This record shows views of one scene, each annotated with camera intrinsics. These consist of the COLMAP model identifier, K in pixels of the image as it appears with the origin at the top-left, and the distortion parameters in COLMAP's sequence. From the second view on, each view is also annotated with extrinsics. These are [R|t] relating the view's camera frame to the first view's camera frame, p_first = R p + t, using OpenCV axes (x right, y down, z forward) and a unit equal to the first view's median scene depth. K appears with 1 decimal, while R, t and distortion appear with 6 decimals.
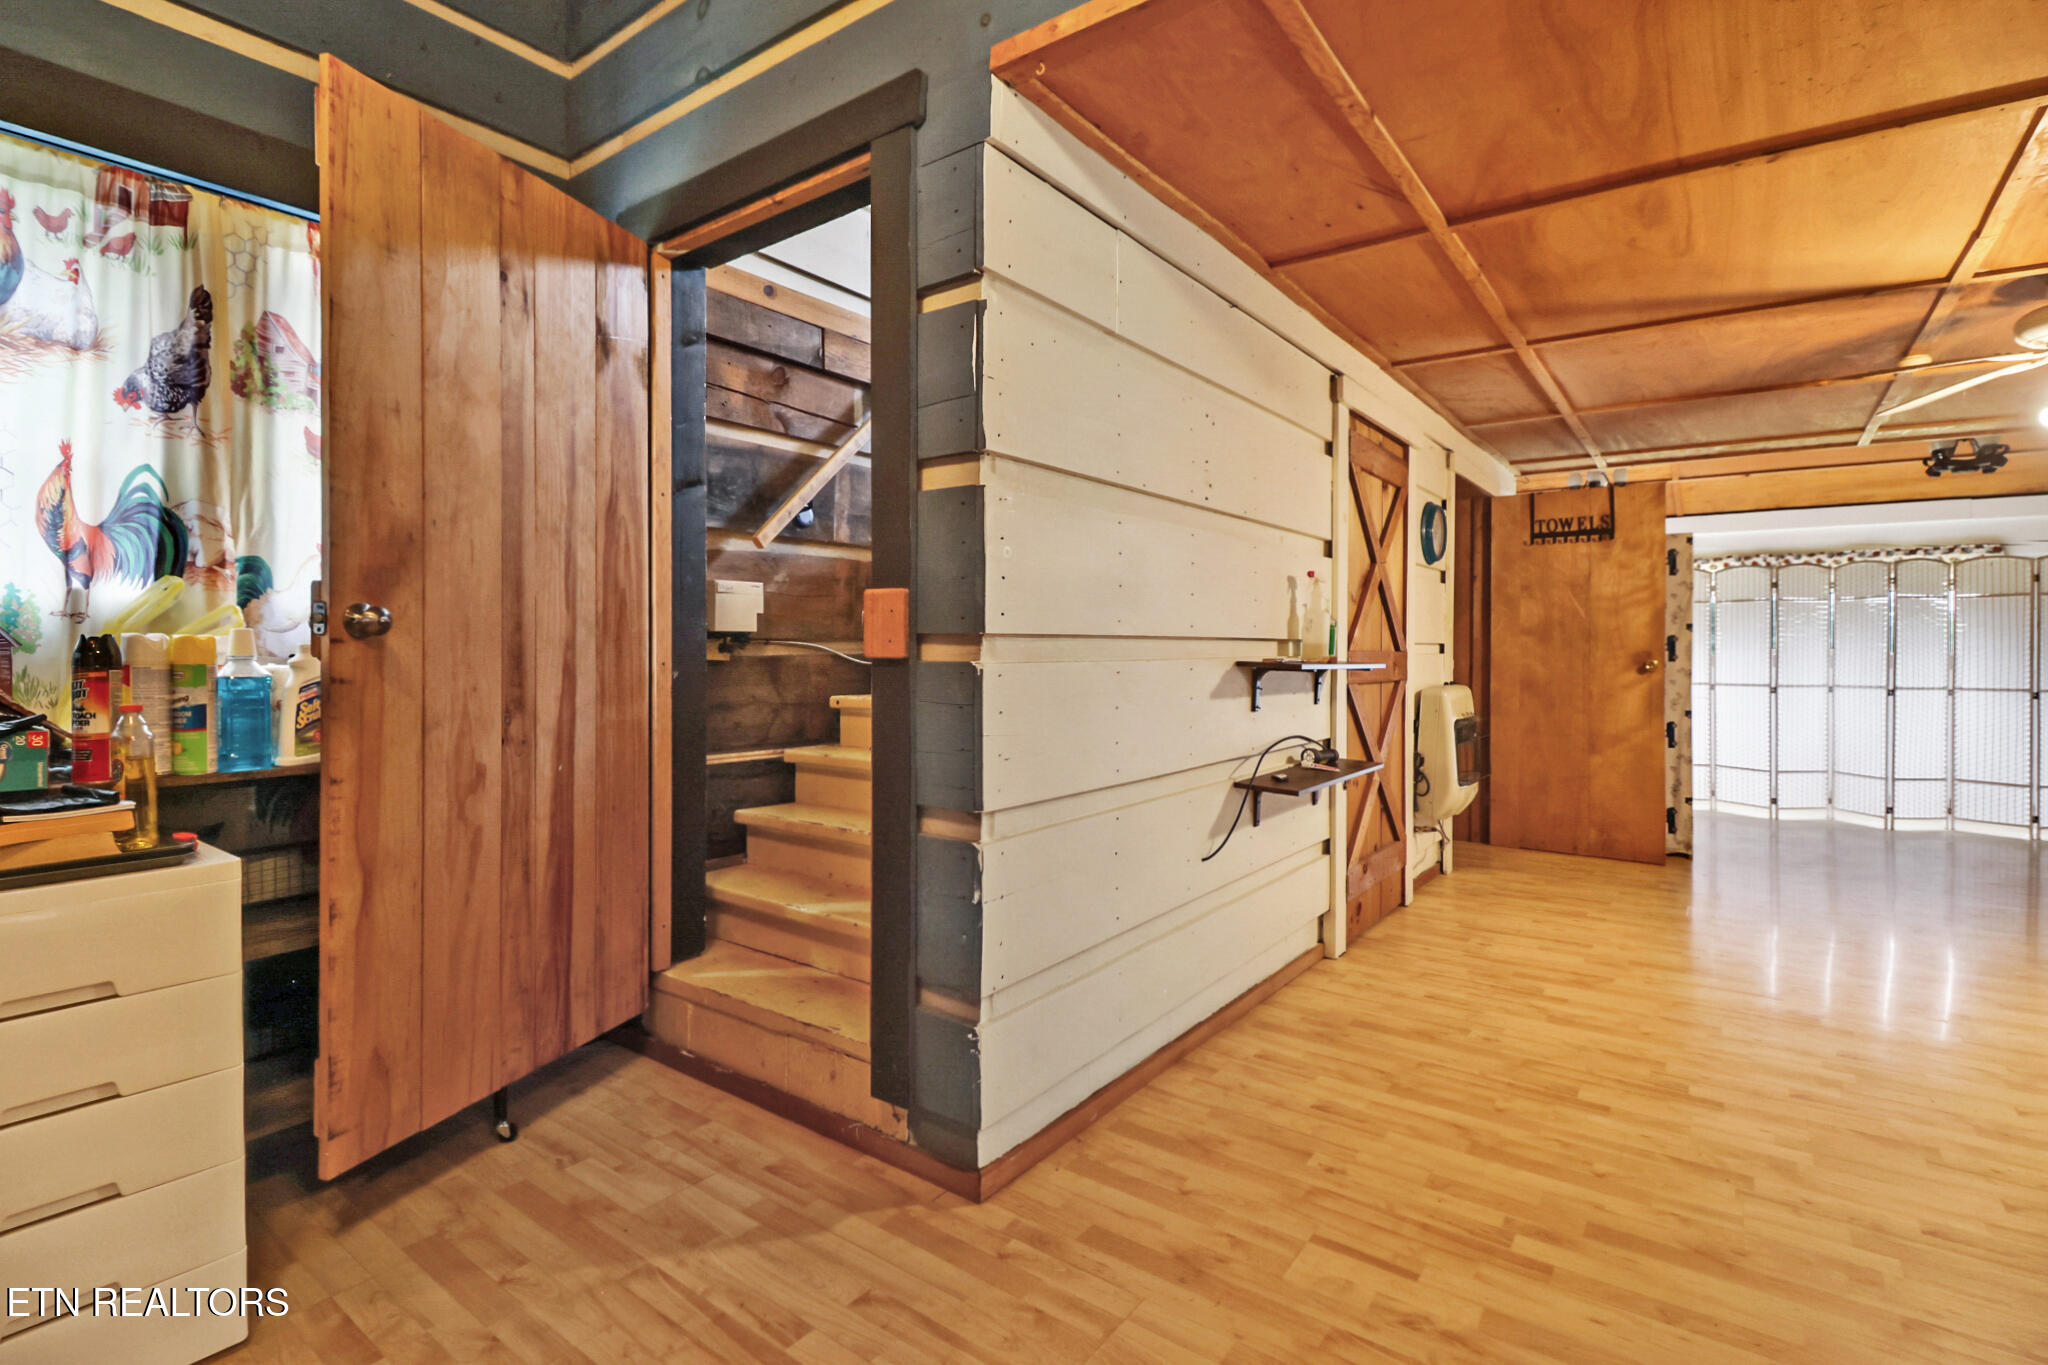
lens RADIAL K [[949.5, 0, 1045.1], [0, 949.5, 642.9], [0, 0, 1]] dist [0.004598, -0.013144]
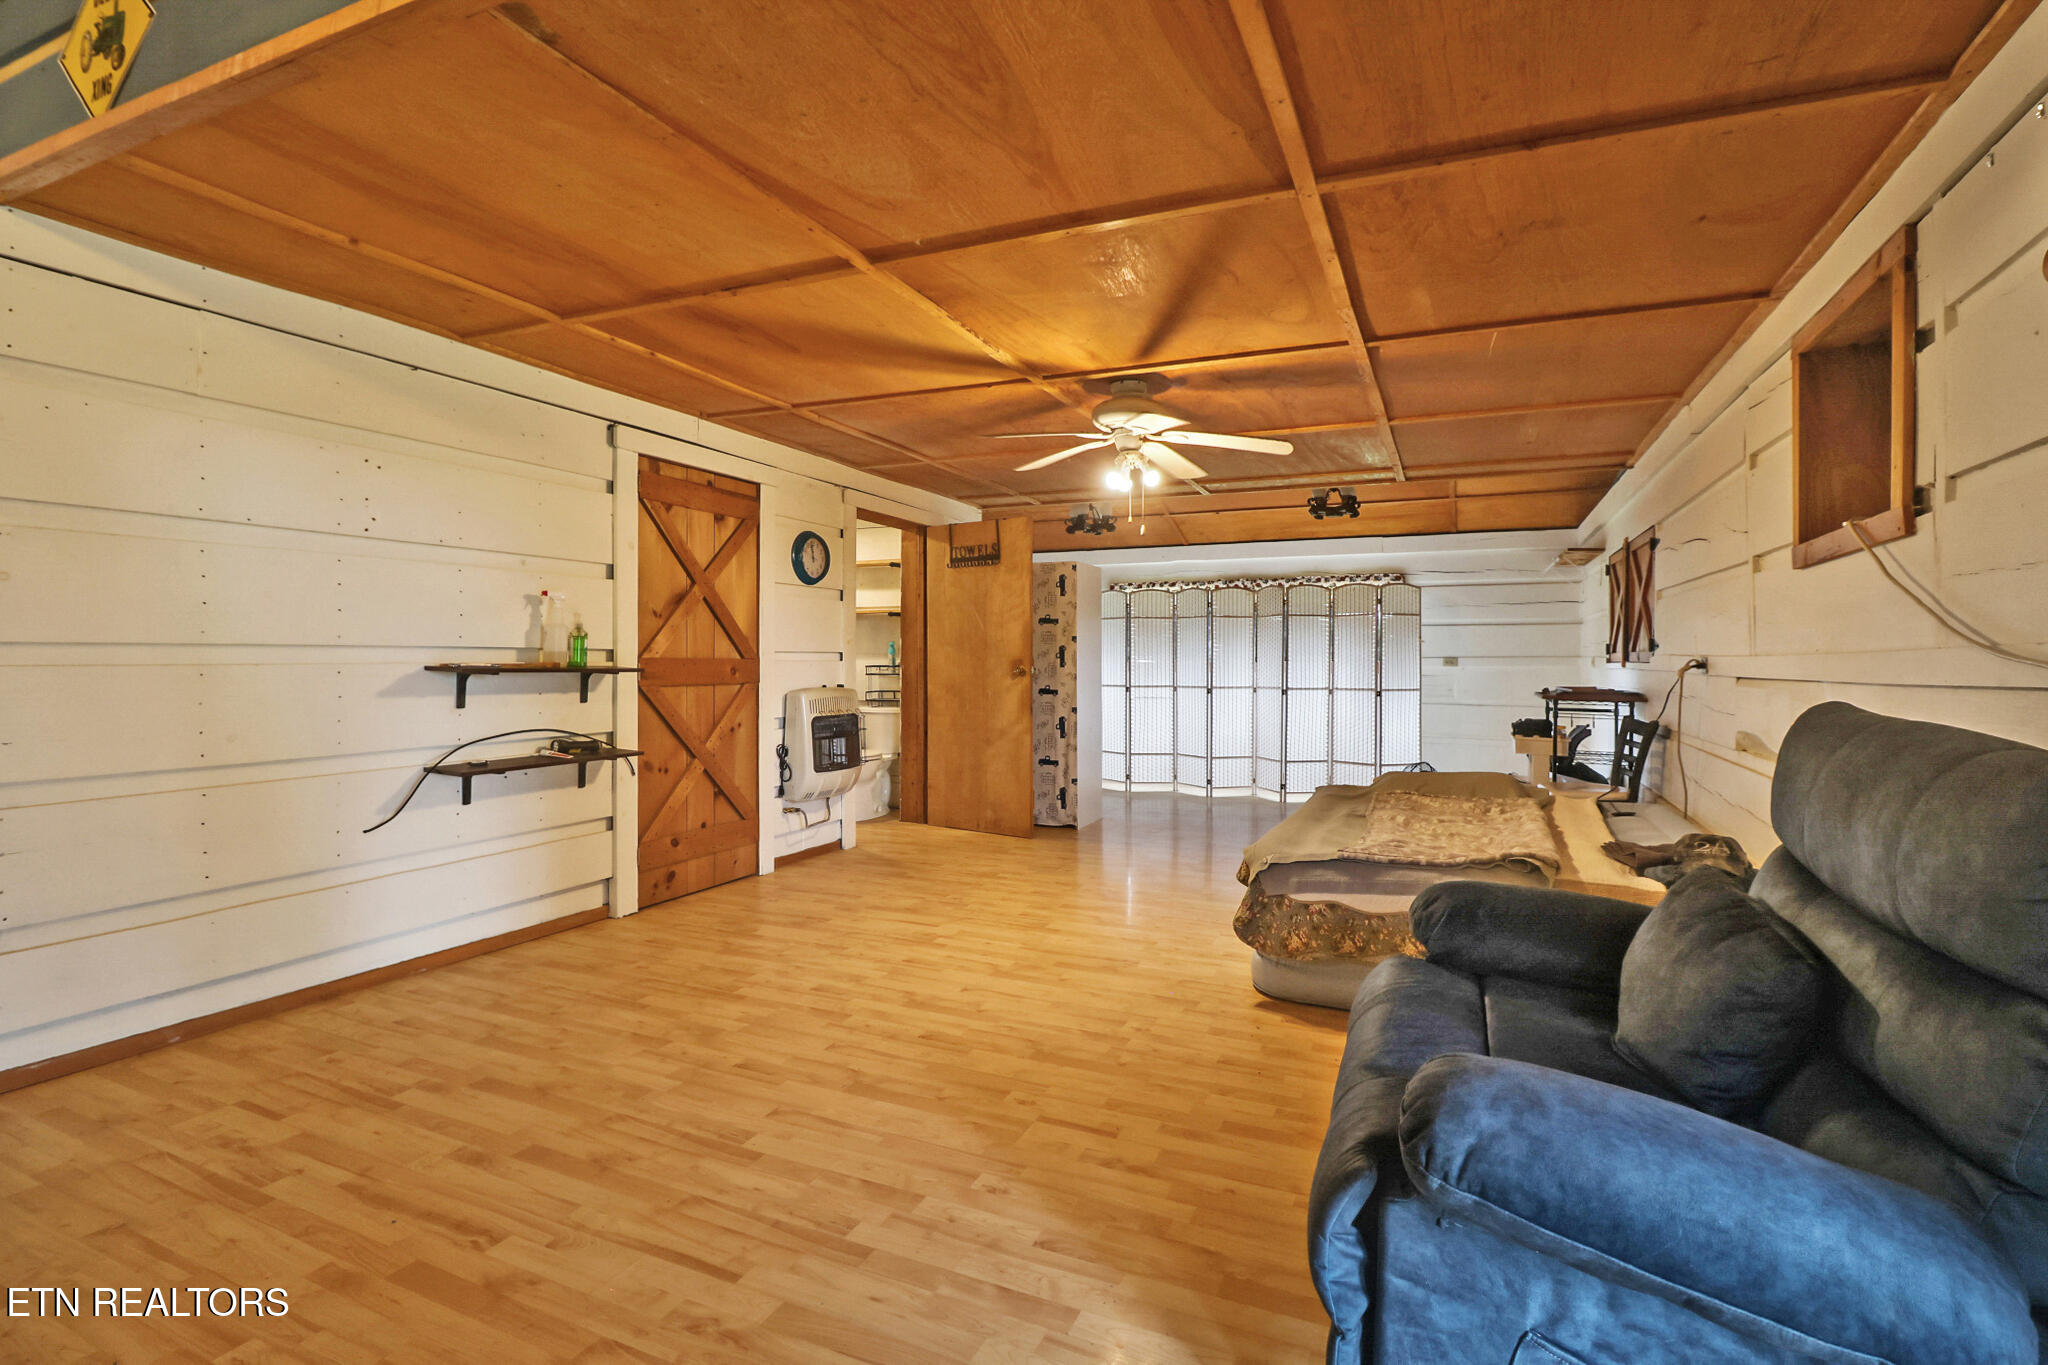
lens RADIAL K [[942.1, 0, 1036.4], [0, 942.1, 655.0], [0, 0, 1]] dist [0.000433, -0.013877]
pose [[0.976102, 0.000541, 0.217313, 0.515485], [-0.001188, 0.999995, 0.002847, 0.000931], [-0.217310, -0.003037, 0.976098, -0.236645]]
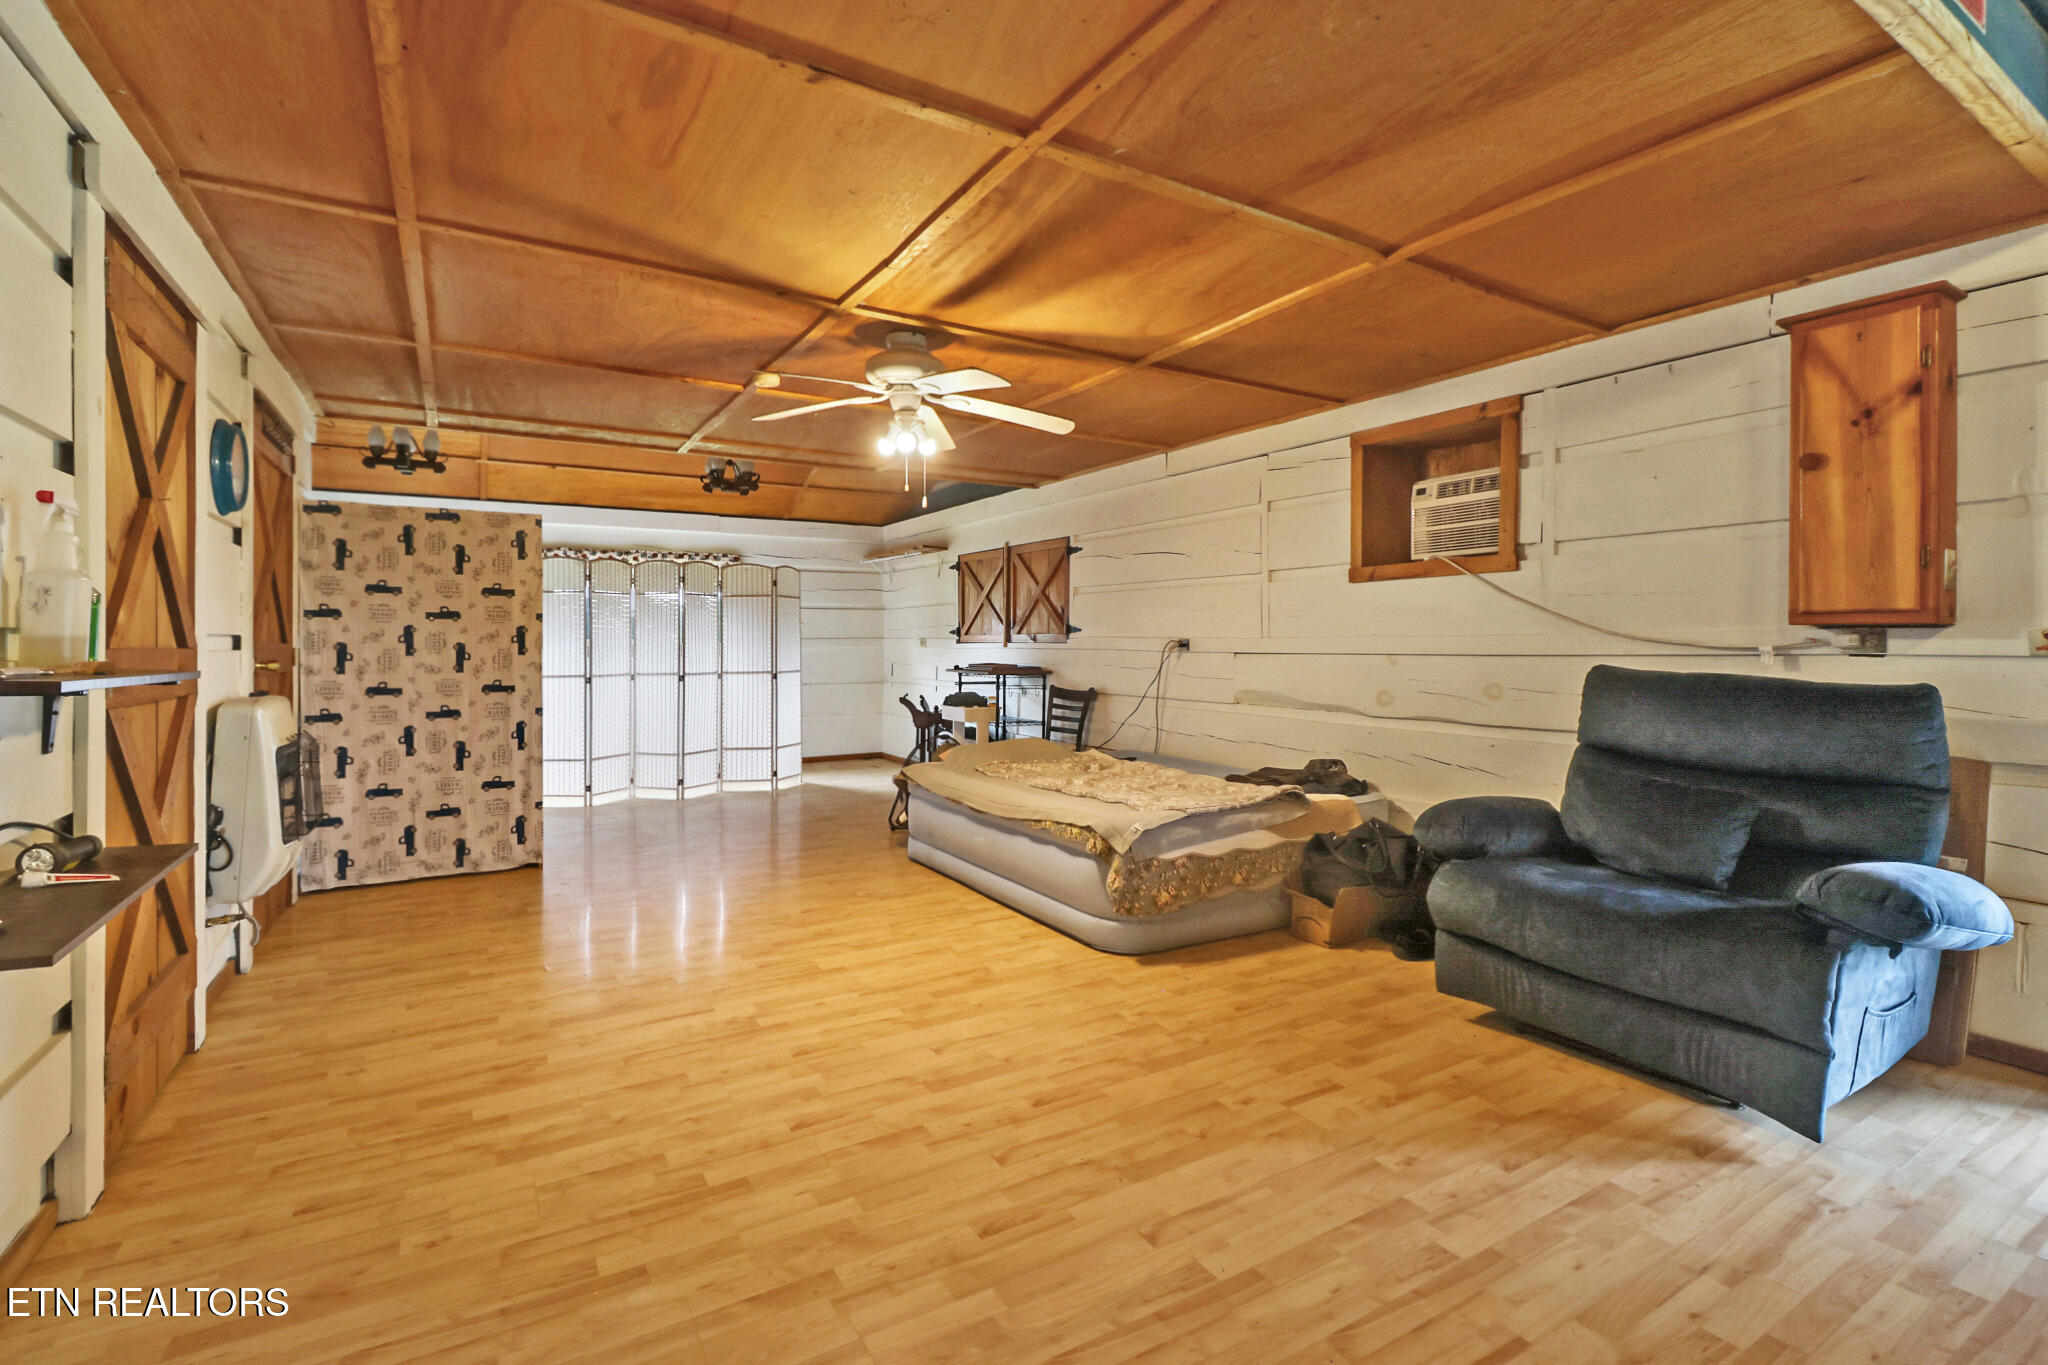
lens RADIAL K [[949.5, 0, 1045.1], [0, 949.5, 642.9], [0, 0, 1]] dist [0.004598, -0.013144]
pose [[0.385051, -0.007553, 0.922864, 0.023916], [-0.002009, 0.999957, 0.009023, -0.001199], [-0.922893, -0.005328, 0.385020, 0.266877]]
